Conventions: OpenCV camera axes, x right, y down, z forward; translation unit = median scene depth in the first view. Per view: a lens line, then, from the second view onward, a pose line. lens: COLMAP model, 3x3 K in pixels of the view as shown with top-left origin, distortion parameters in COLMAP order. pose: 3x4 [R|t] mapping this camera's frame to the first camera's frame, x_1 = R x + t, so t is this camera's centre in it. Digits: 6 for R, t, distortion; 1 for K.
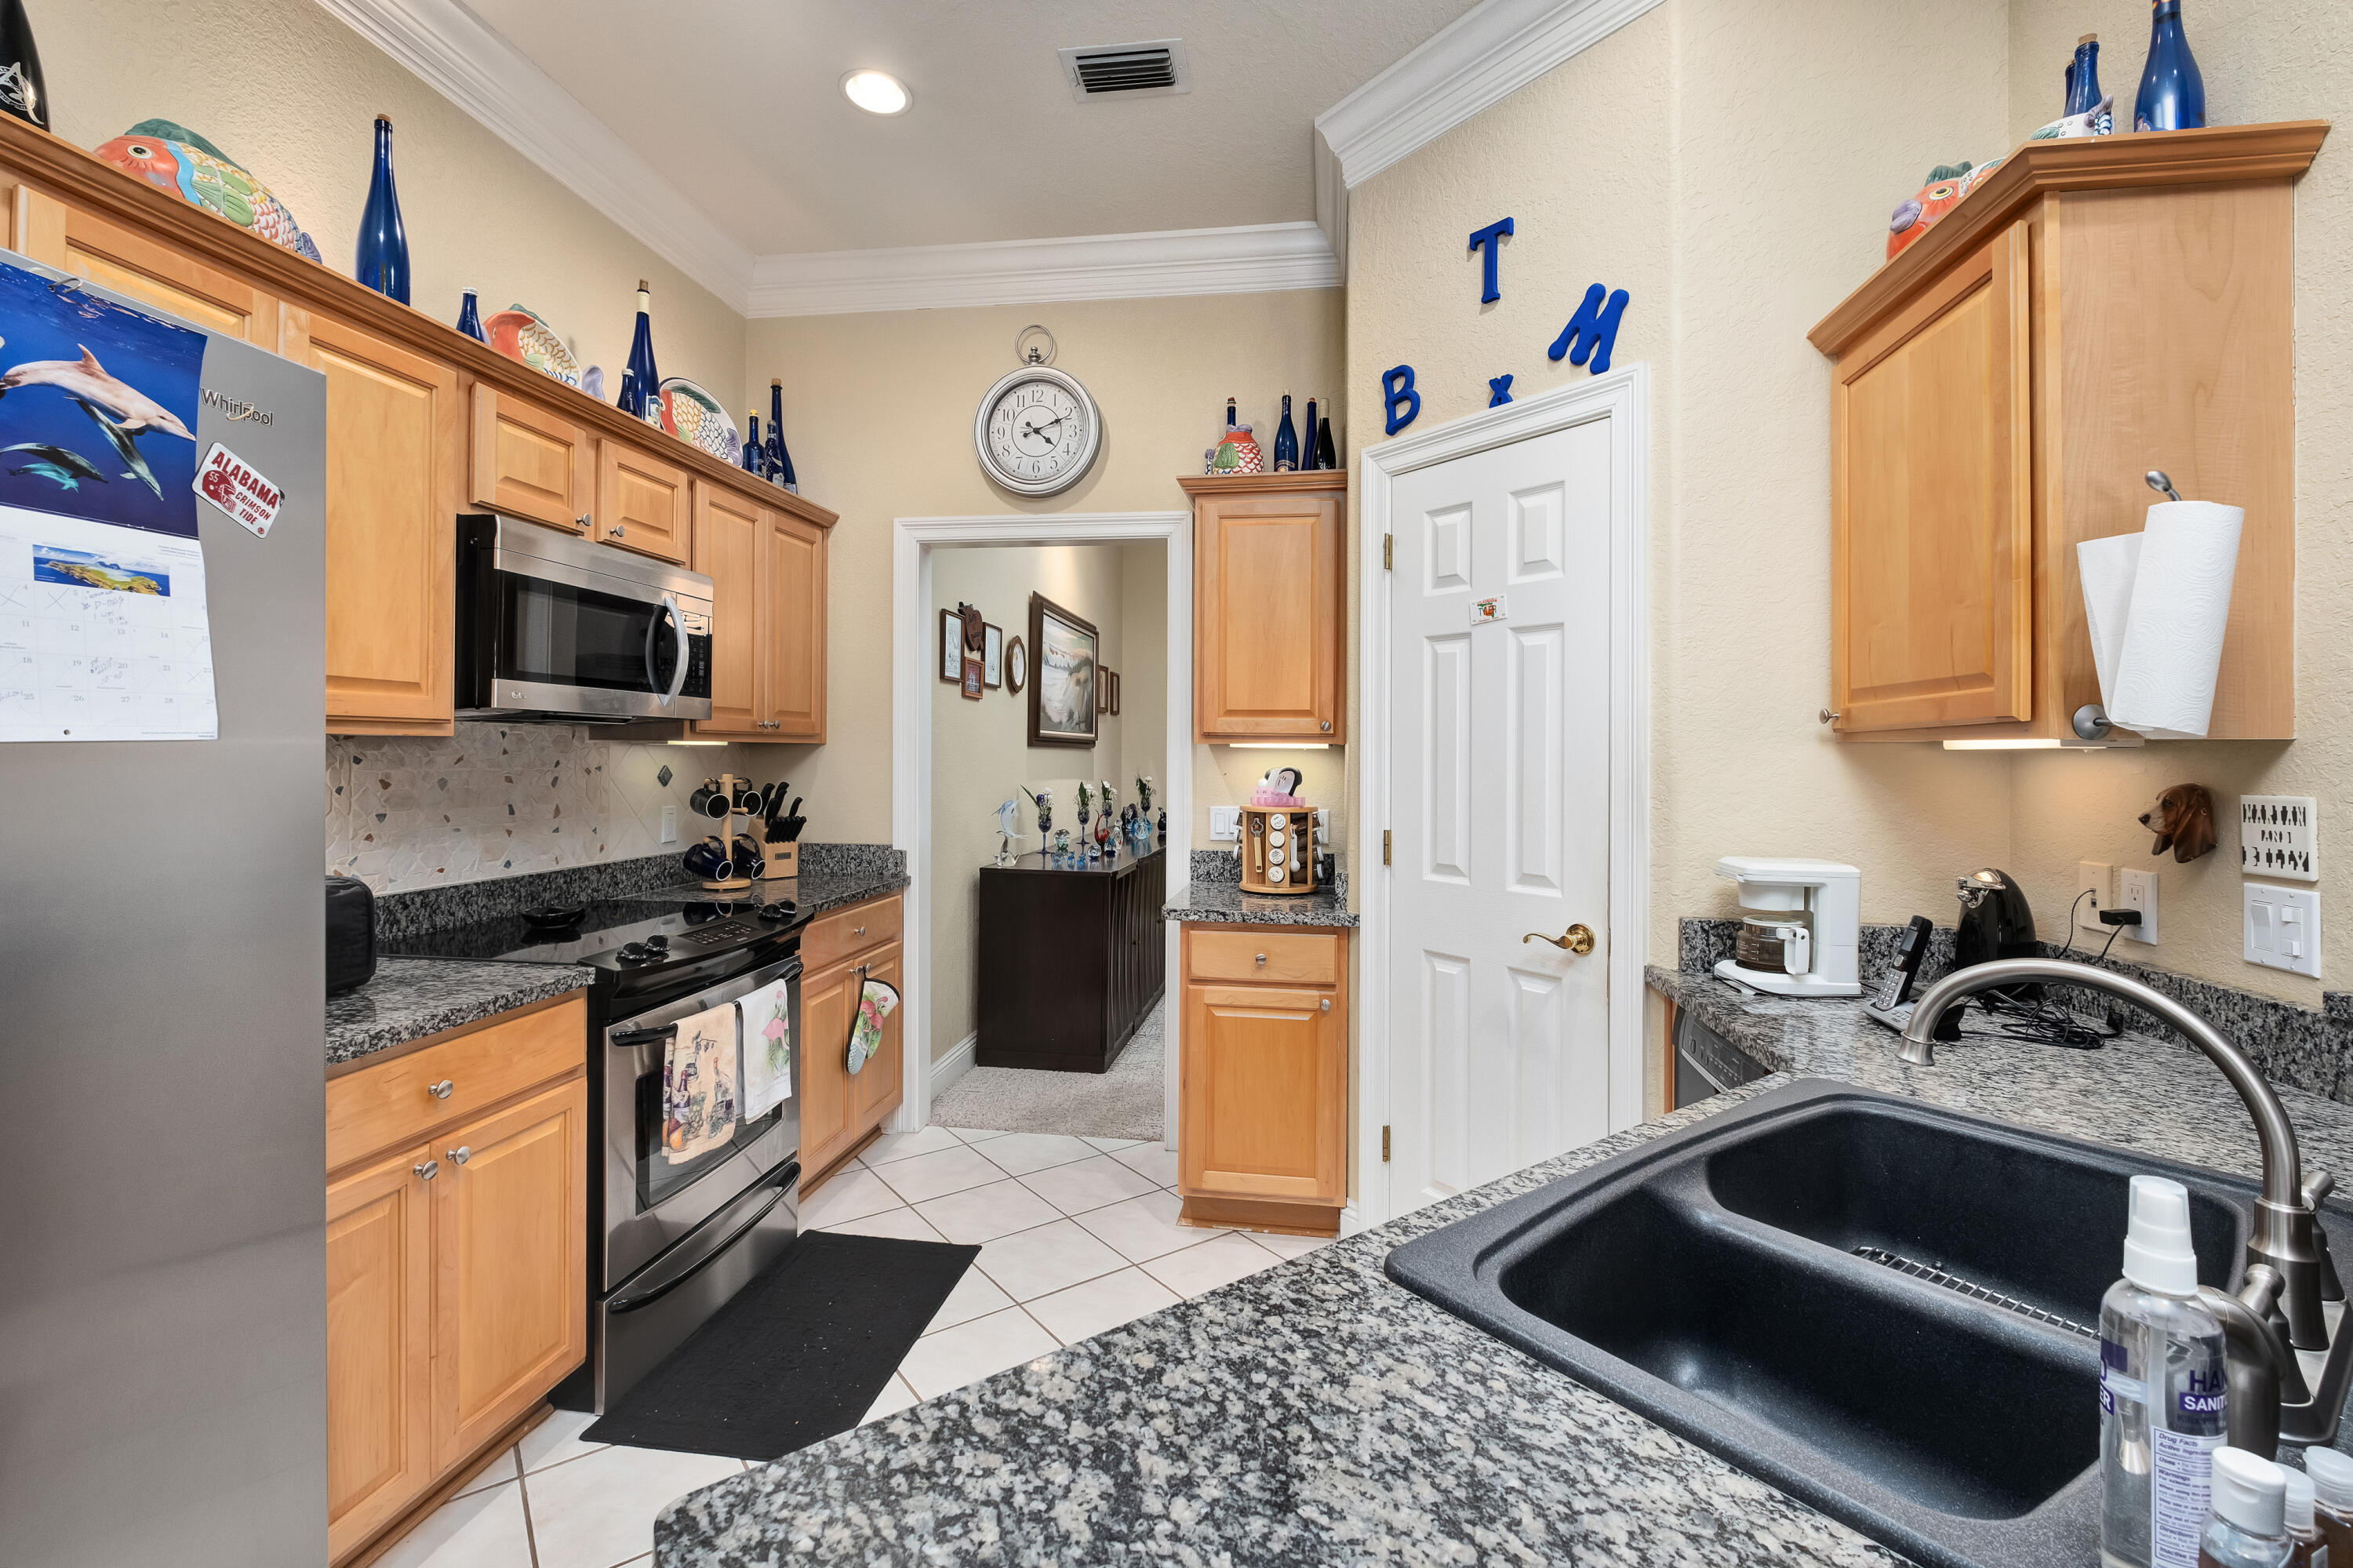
lens RADIAL K [[1039.2, 0, 1179.8], [0, 1039.2, 766.2], [0, 0, 1]] dist [-0.012505, -0.000248]
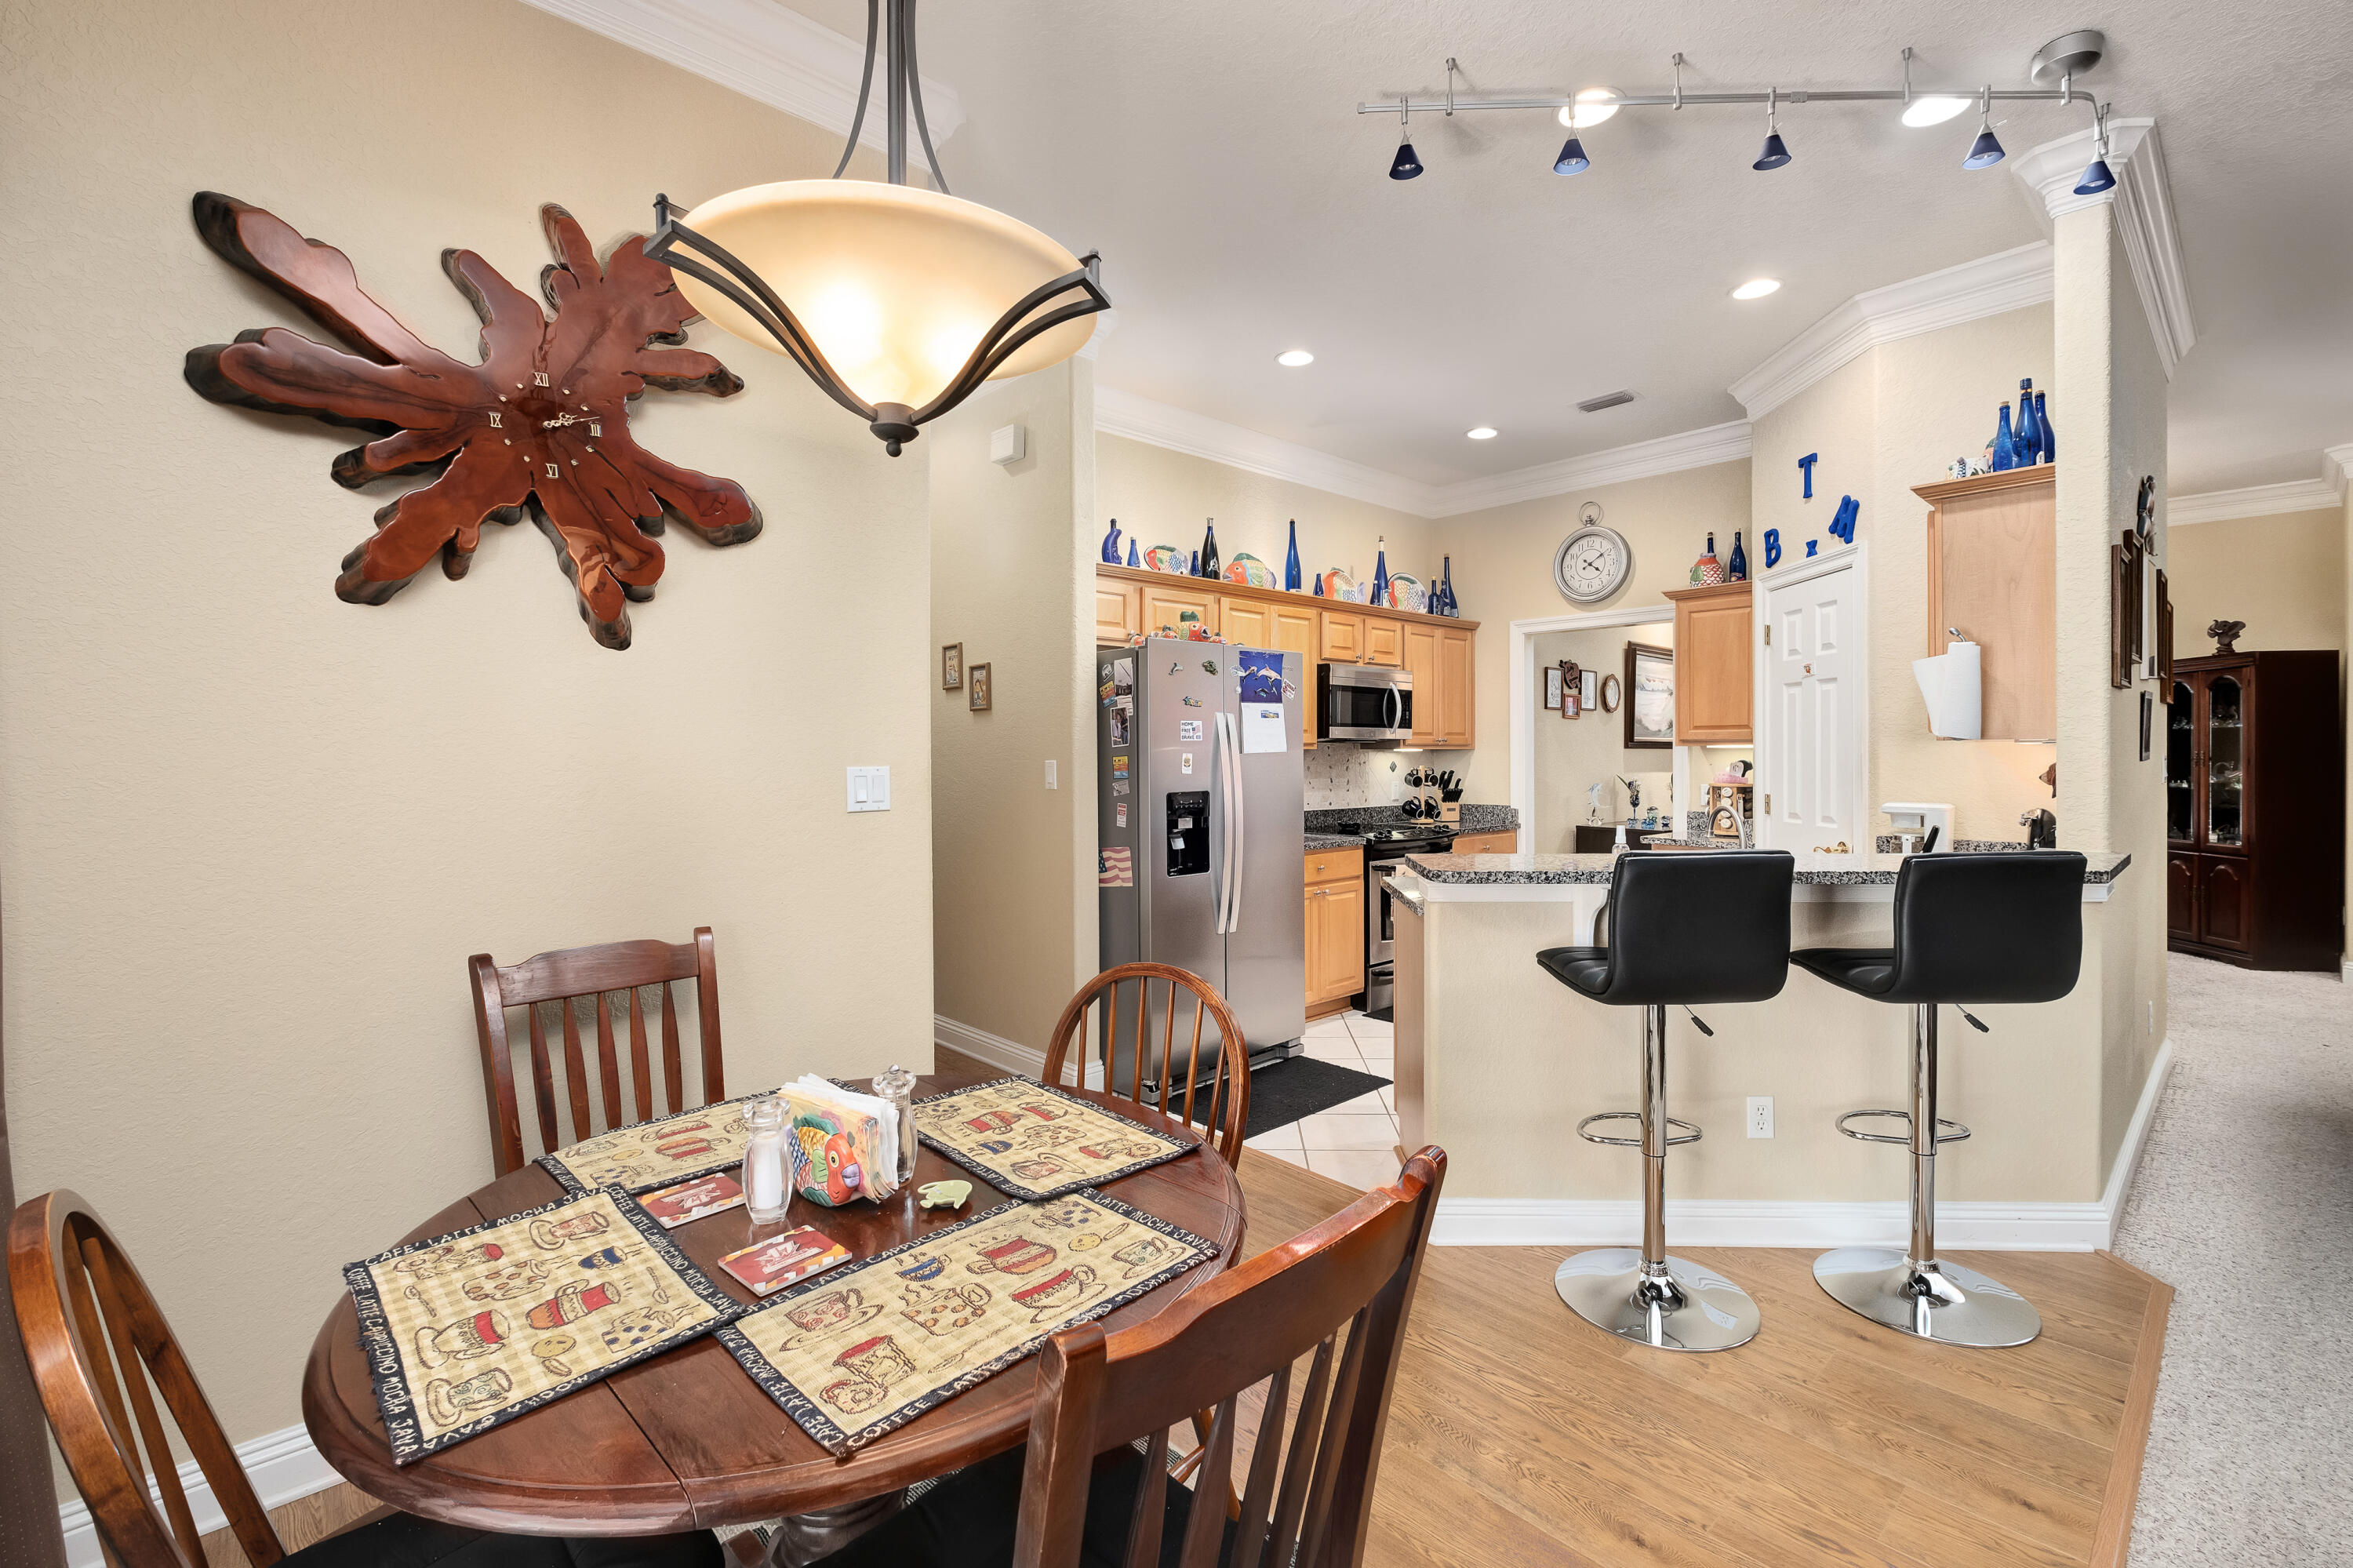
lens RADIAL K [[1039.2, 0, 1179.8], [0, 1039.2, 766.2], [0, 0, 1]] dist [-0.012505, -0.000248]
pose [[0.782840, -0.005509, -0.622198, 0.460077], [0.004392, 0.999985, -0.003329, 0.014238], [0.622207, -0.000126, 0.782853, -0.886535]]
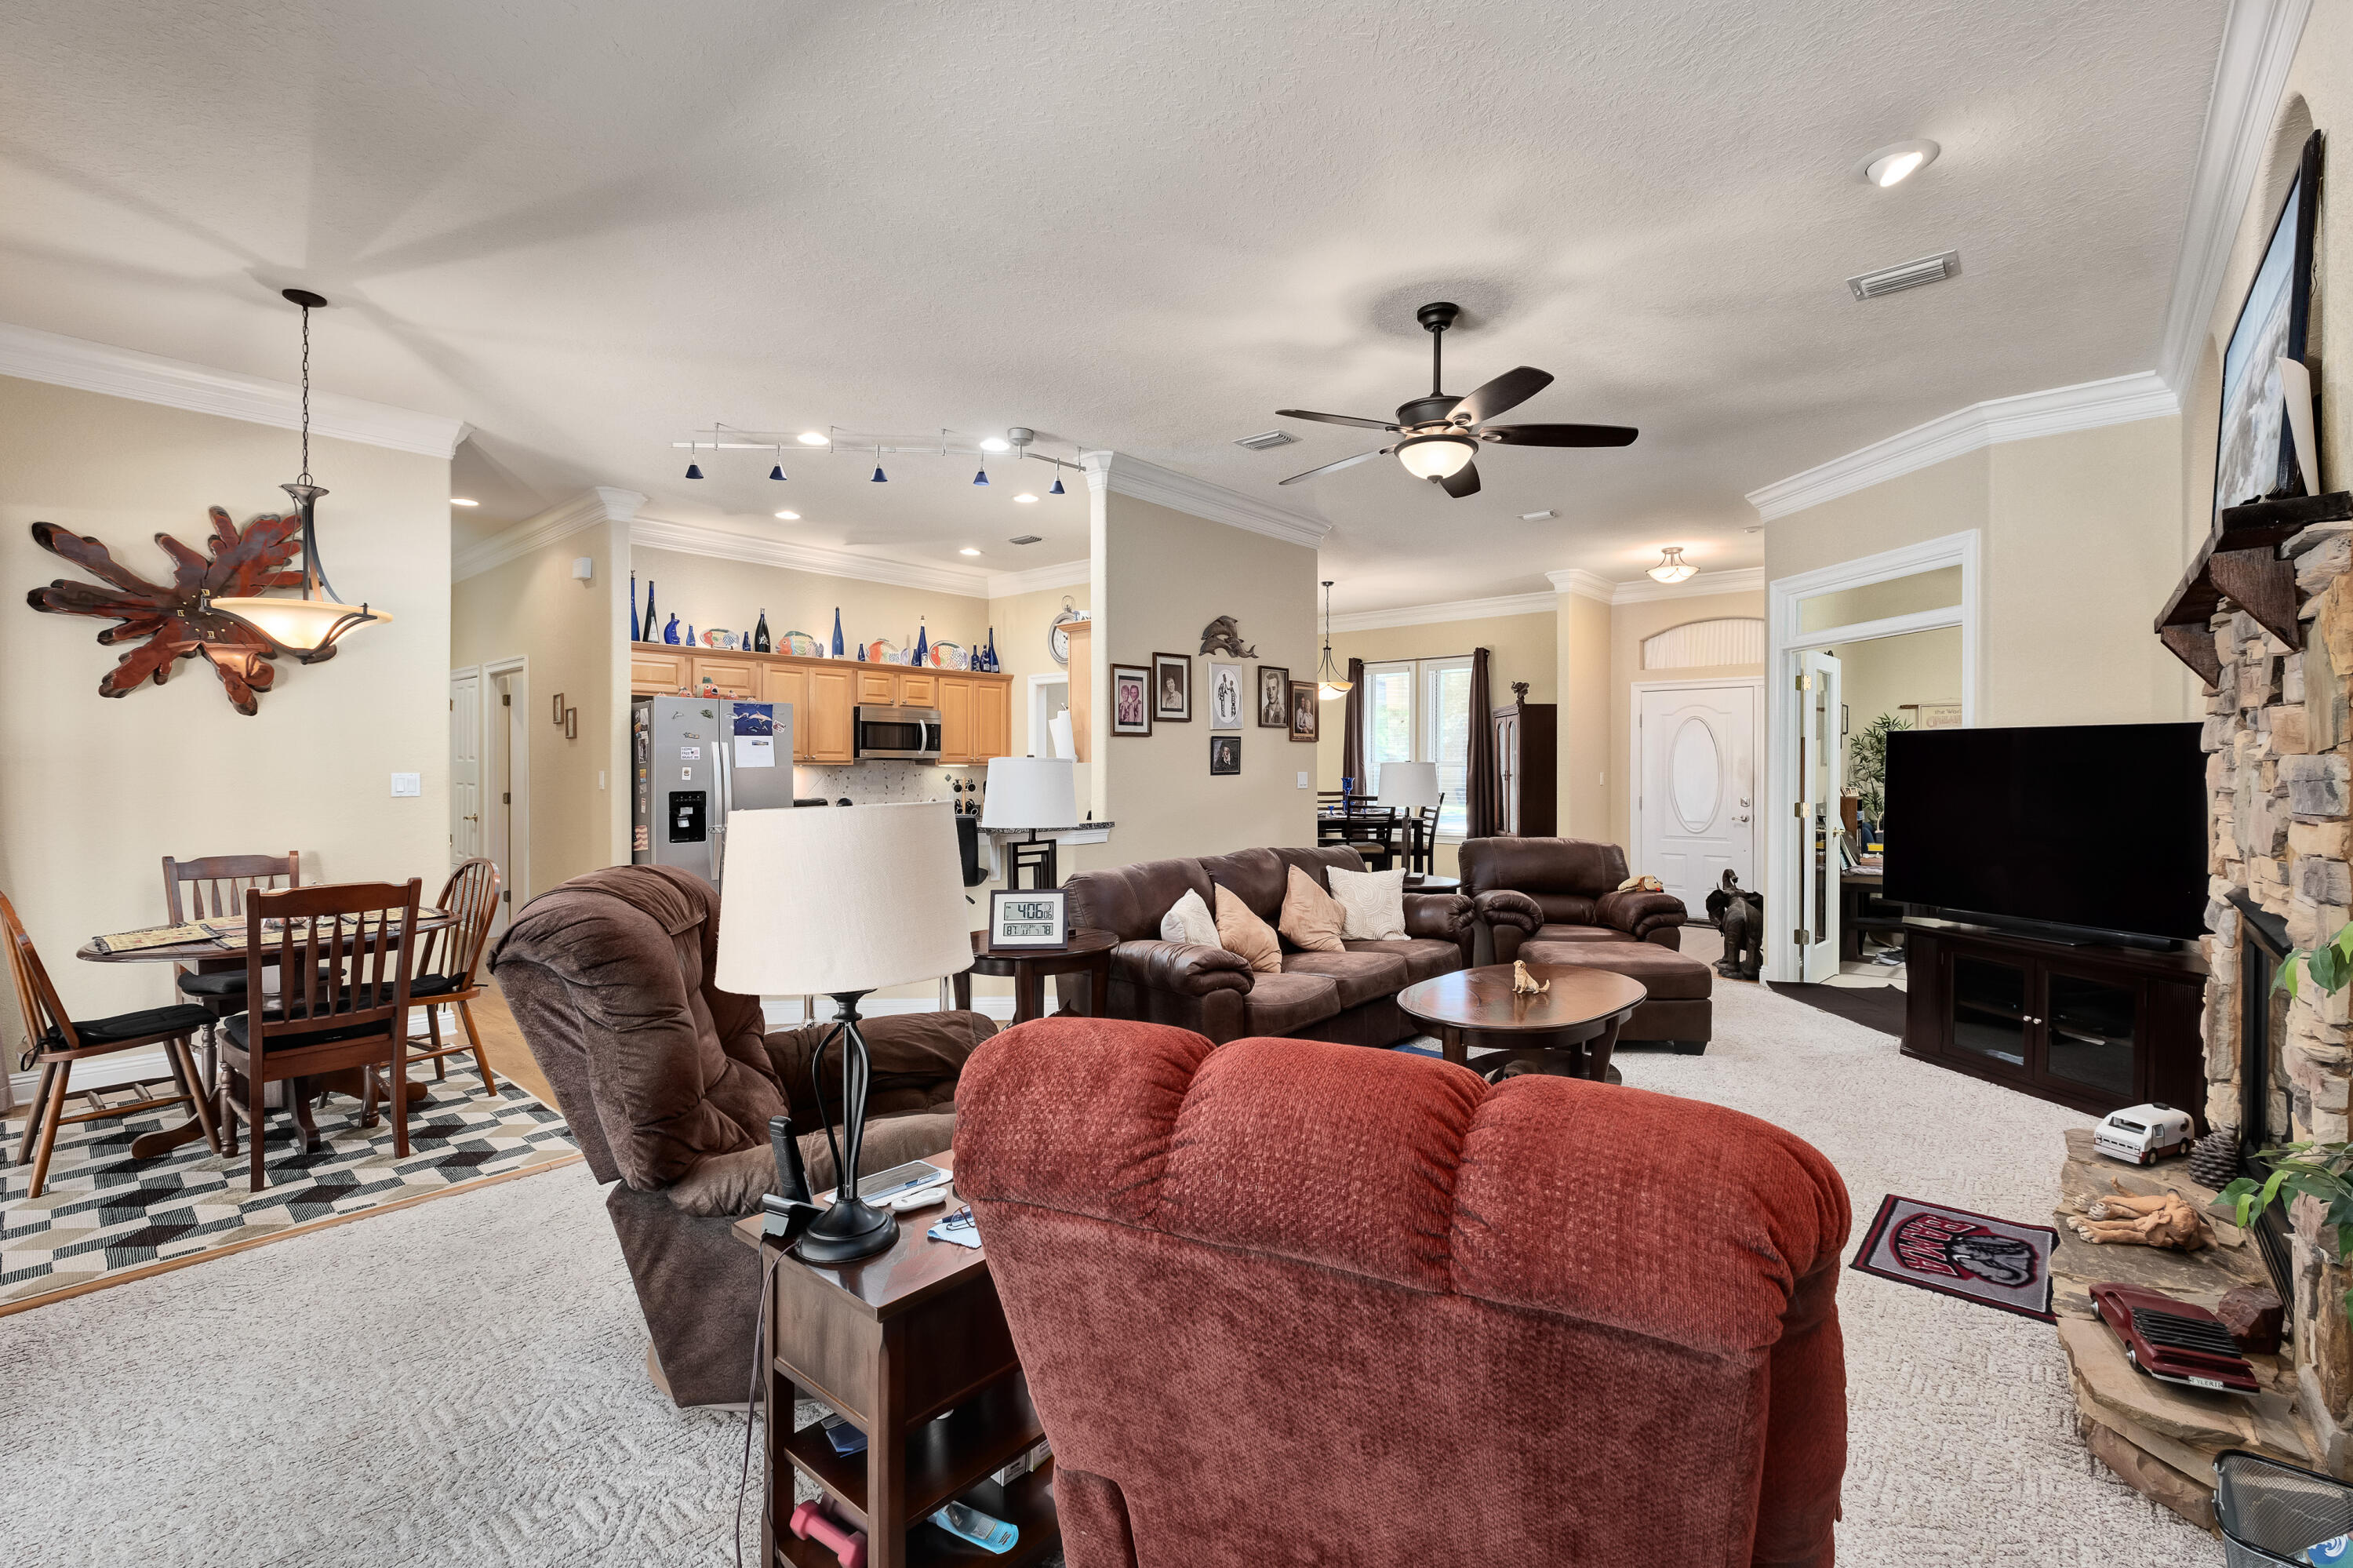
lens RADIAL K [[1039.2, 0, 1179.8], [0, 1039.2, 766.2], [0, 0, 1]] dist [-0.012505, -0.000248]
pose [[0.836915, -0.007653, -0.547279, 1.681237], [-0.001319, 0.999871, -0.016000, 0.024143], [0.547331, 0.014113, 0.836797, -1.078155]]
